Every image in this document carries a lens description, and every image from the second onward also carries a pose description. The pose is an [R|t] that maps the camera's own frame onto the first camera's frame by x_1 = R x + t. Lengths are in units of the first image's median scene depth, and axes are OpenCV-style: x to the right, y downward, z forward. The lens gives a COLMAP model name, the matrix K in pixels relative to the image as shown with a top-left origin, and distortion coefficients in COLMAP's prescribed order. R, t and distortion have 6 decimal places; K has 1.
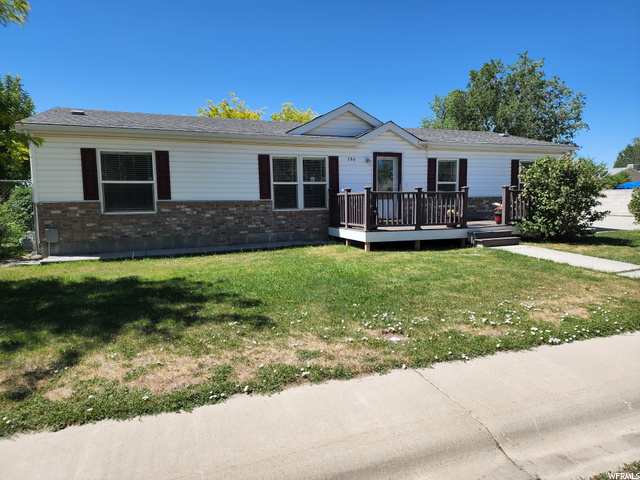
lens RADIAL K [[436.3, 0, 320.0], [0, 436.3, 250.1], [0, 0, 1]] dist [0.069307, -0.000777]
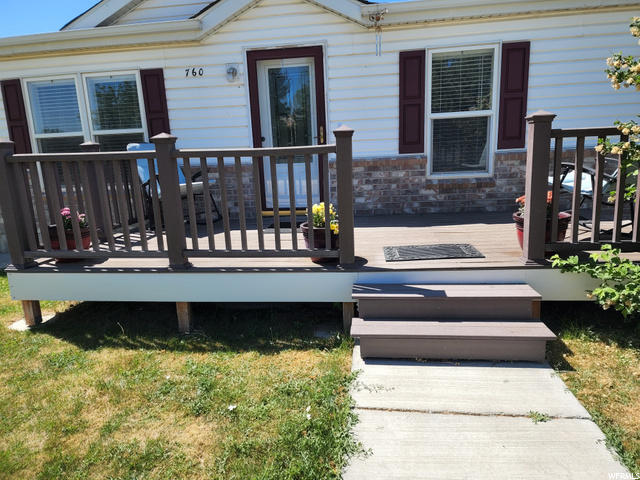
lens RADIAL K [[424.8, 0, 320.0], [0, 424.8, 240.0], [0, 0, 1]] dist [0.024014, -0.001160]
pose [[0.882566, 0.069526, -0.465019, 0.417983], [-0.025685, 0.994659, 0.099965, -0.092805], [0.469486, -0.076282, 0.879639, 0.713248]]
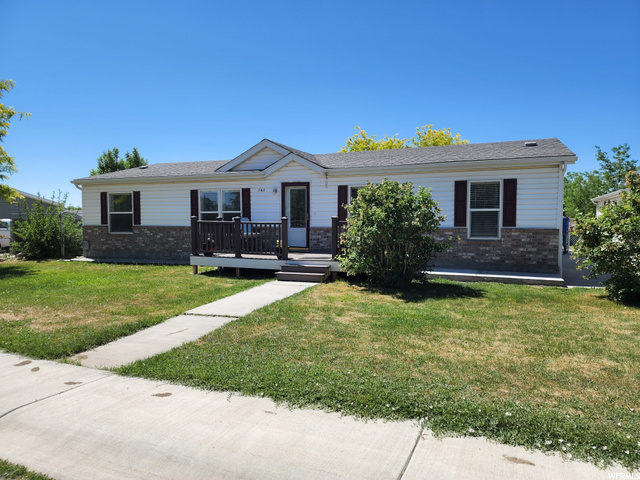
lens RADIAL K [[424.8, 0, 320.0], [0, 424.8, 240.0], [0, 0, 1]] dist [0.024014, -0.001160]
pose [[0.727703, 0.040821, -0.684677, 0.958445], [-0.096453, 0.994398, -0.043228, -0.057200], [0.679077, 0.097496, 0.727564, 0.367493]]
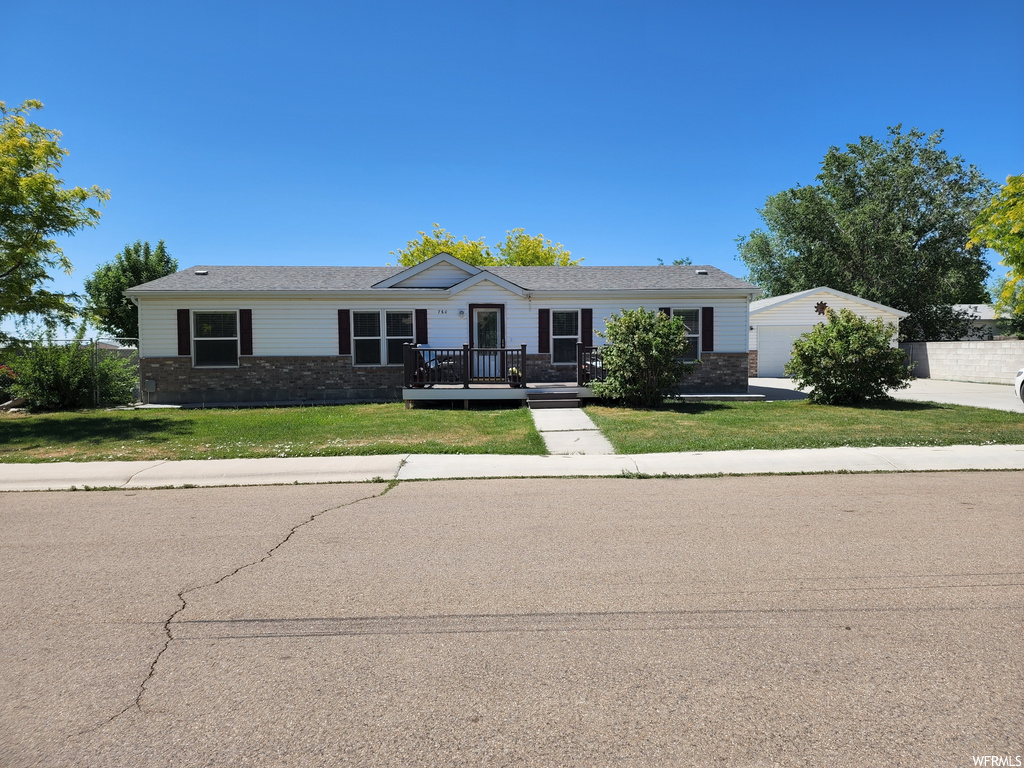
lens RADIAL K [[679.7, 0, 512.0], [0, 679.7, 384.0], [0, 0, 1]] dist [0.024014, -0.001160]
pose [[0.947452, 0.019413, -0.319307, 0.710729], [-0.043034, 0.996819, -0.067086, 0.034331], [0.316989, 0.077302, 0.945274, -0.307813]]
